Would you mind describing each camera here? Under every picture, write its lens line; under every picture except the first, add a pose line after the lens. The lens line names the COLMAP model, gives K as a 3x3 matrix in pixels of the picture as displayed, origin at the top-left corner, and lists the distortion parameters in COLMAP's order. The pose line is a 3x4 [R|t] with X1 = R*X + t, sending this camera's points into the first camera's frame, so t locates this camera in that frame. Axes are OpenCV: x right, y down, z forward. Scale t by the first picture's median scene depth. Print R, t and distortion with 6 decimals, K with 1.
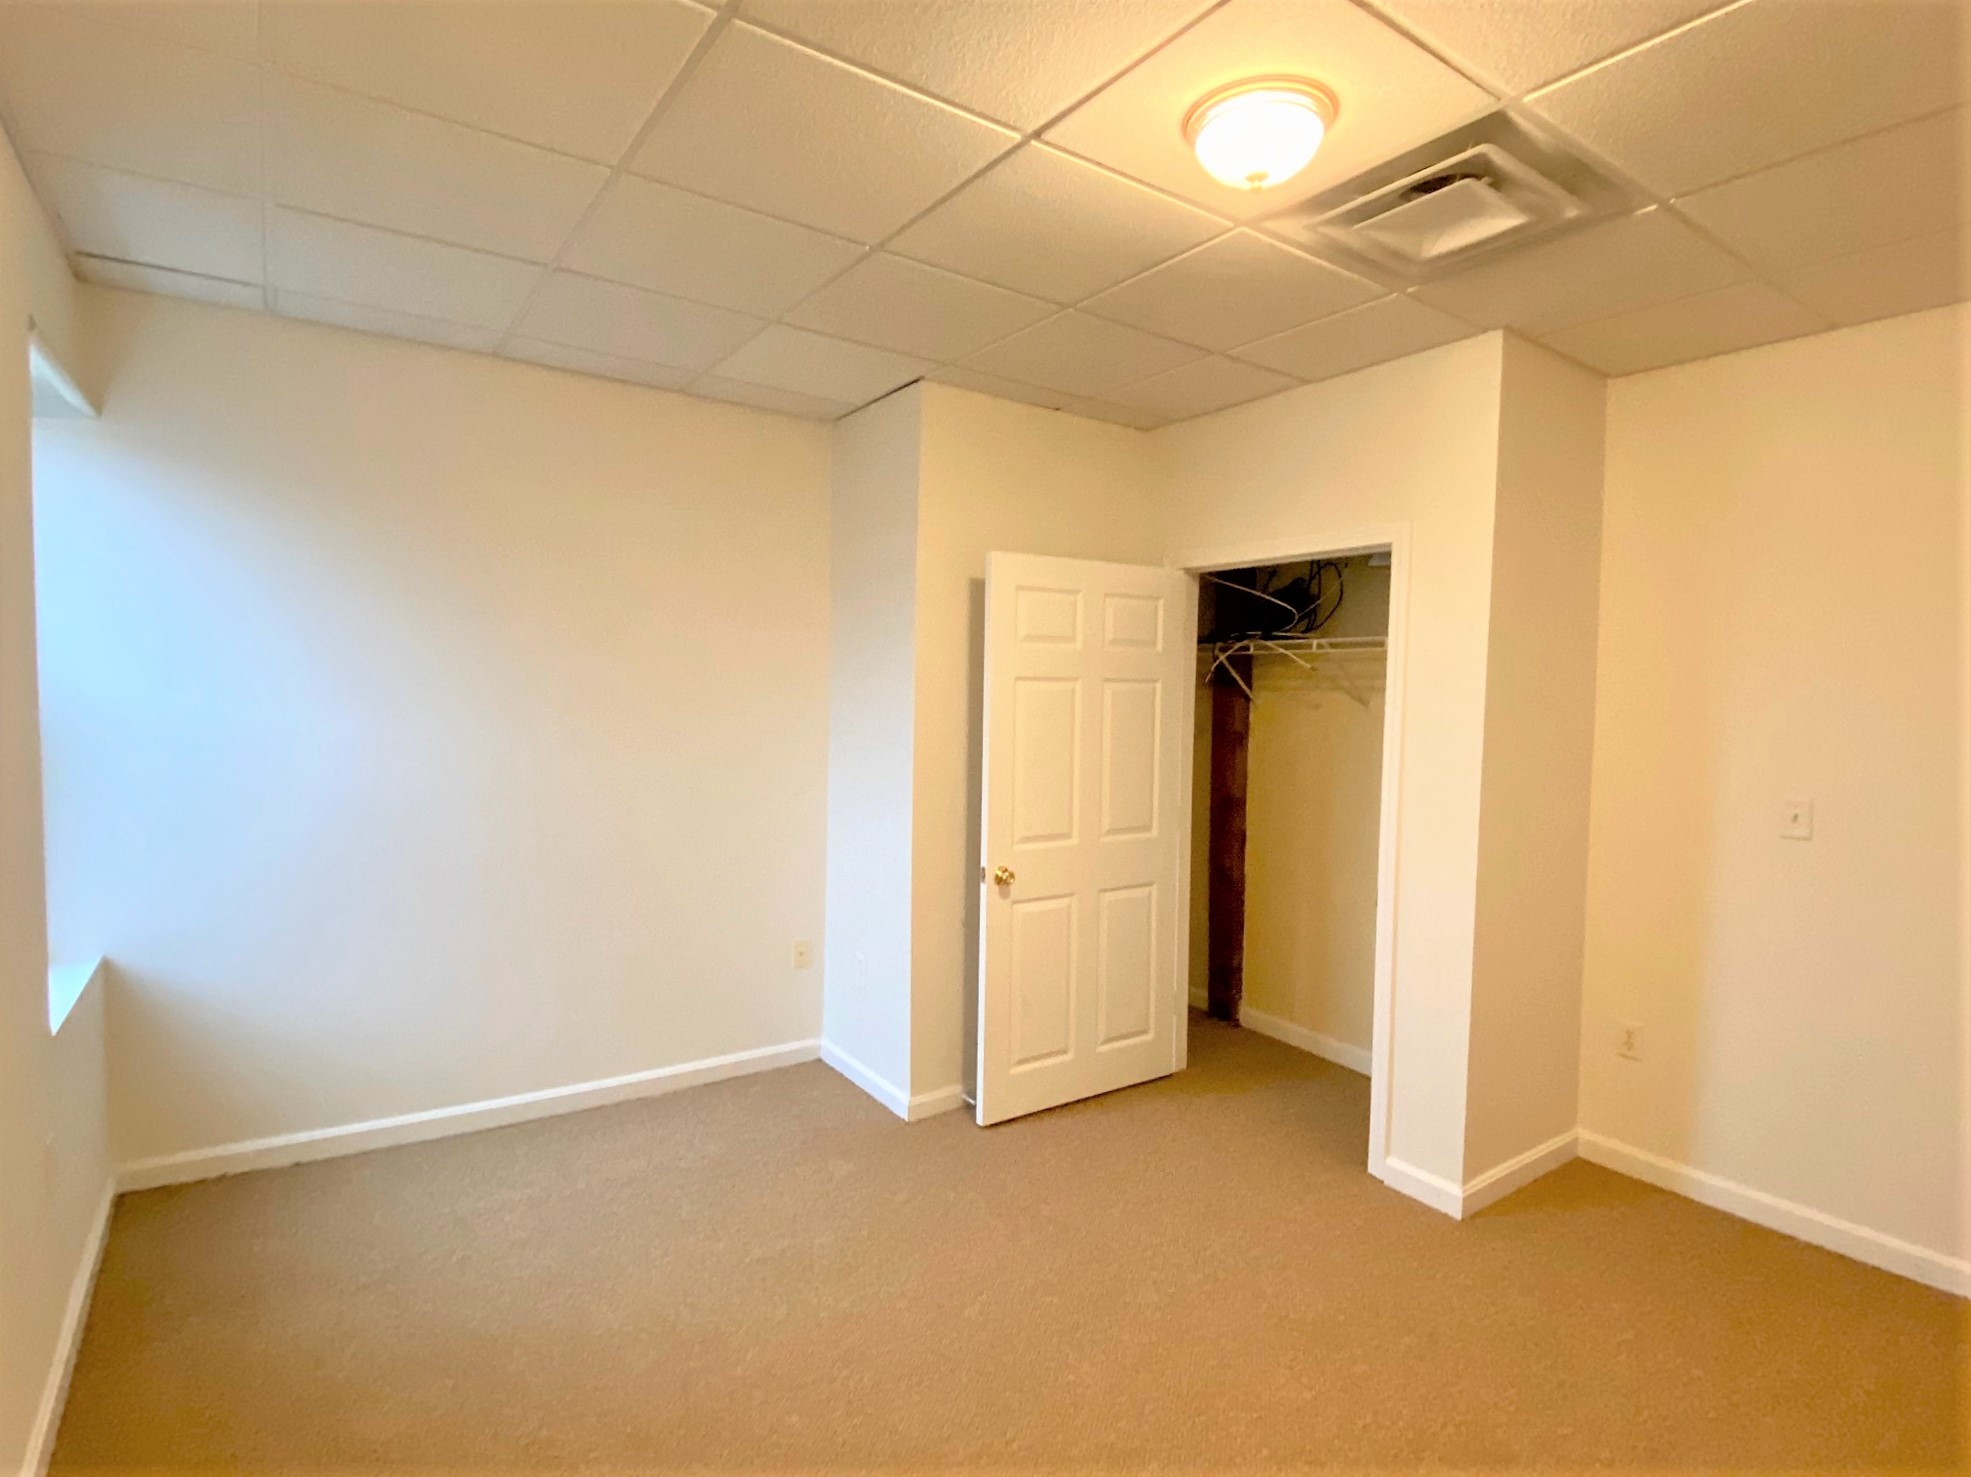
lens RADIAL K [[1001.9, 0, 985.5], [0, 1001.9, 738.5], [0, 0, 1]] dist [0.002200, -0.027226]
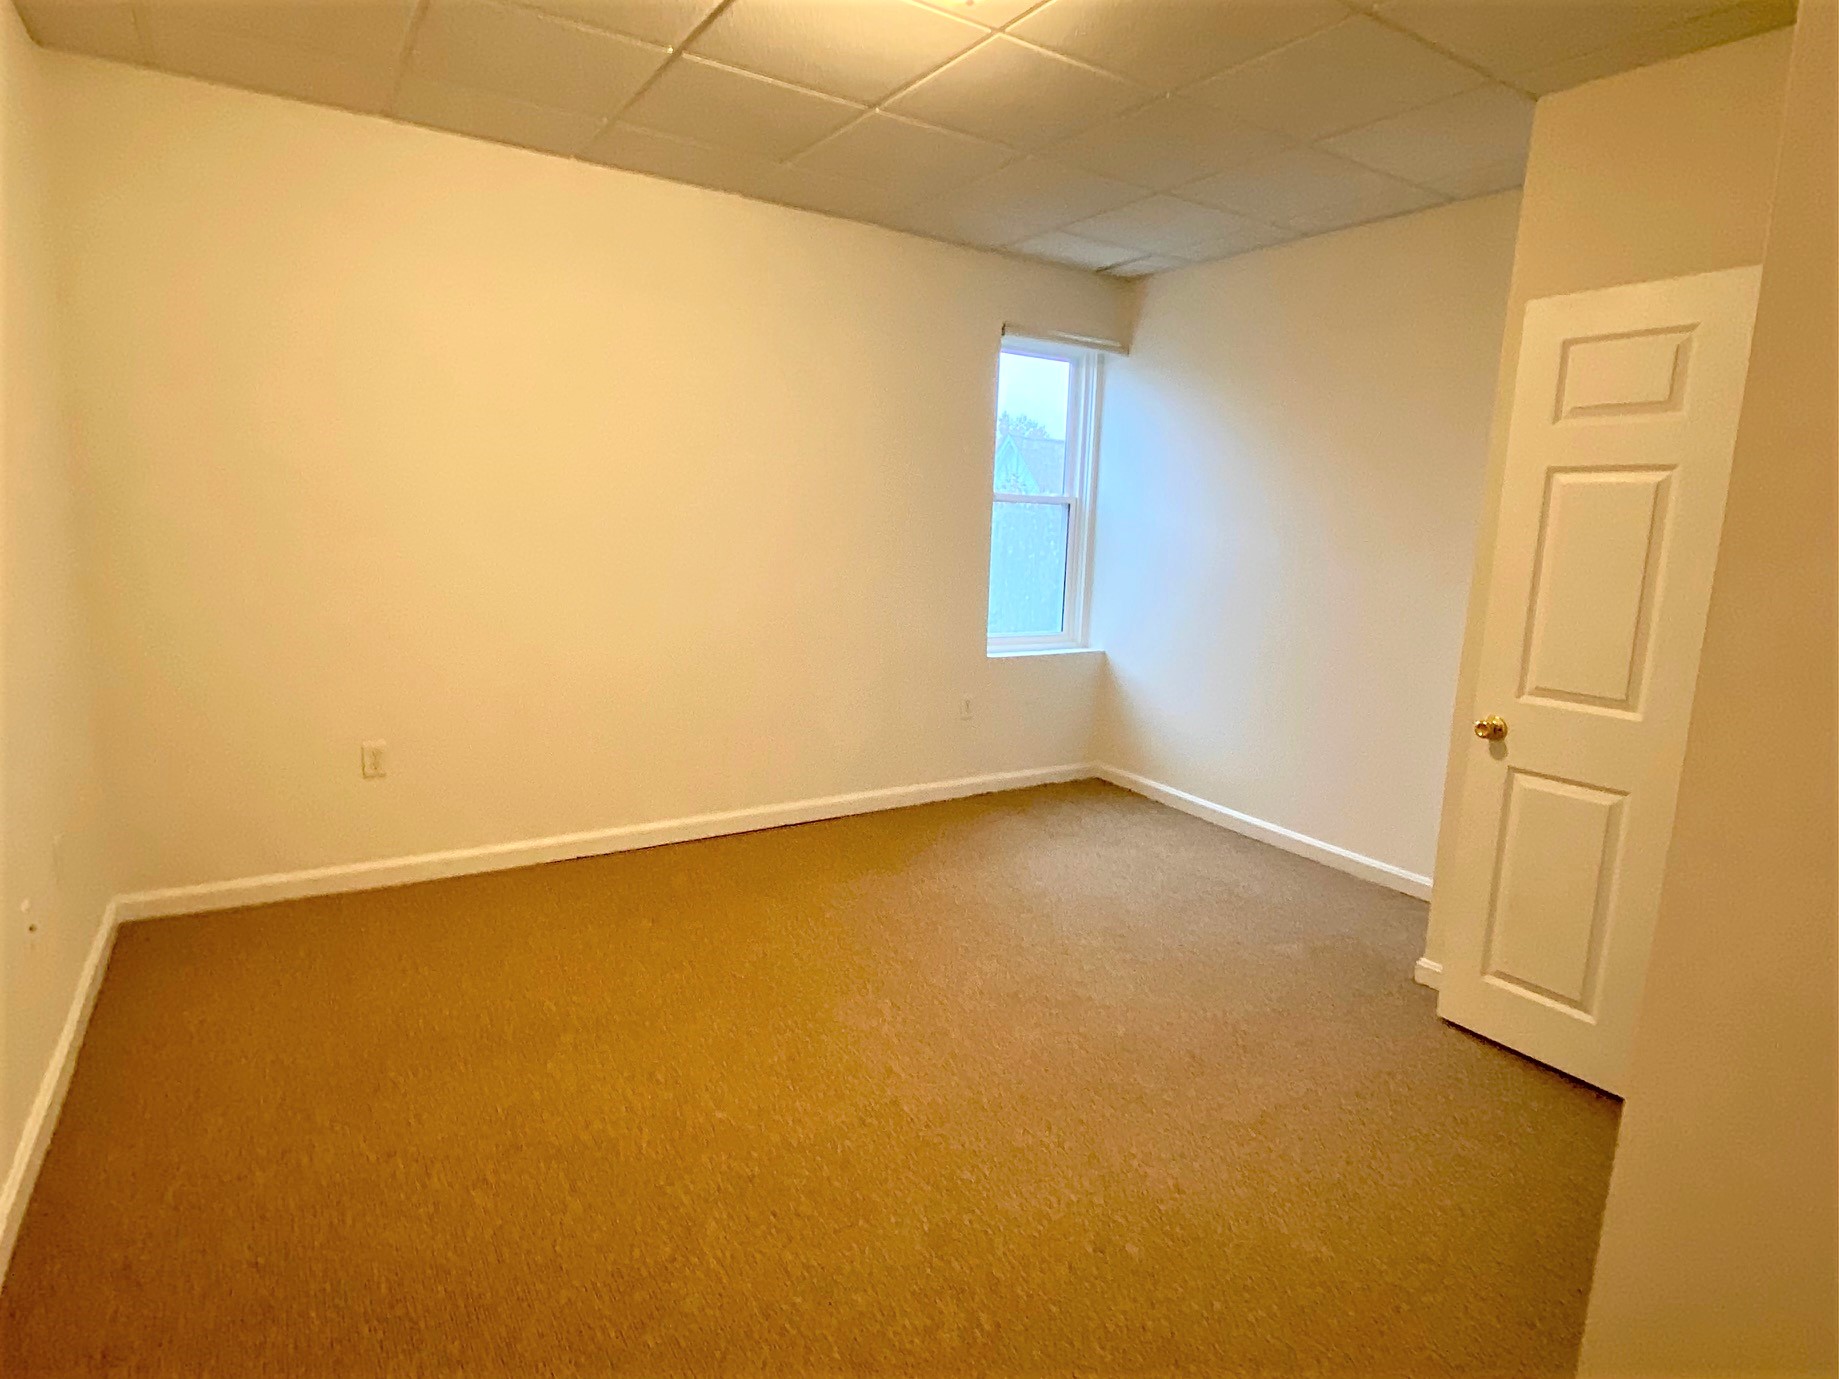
lens RADIAL K [[934.8, 0, 919.5], [0, 934.8, 689.5], [0, 0, 1]] dist [0.002200, -0.027226]
pose [[-0.025244, 0.159993, -0.986795, 0.748215], [-0.073428, 0.984147, 0.161442, 0.022107], [0.996981, 0.076534, -0.013096, 0.560985]]
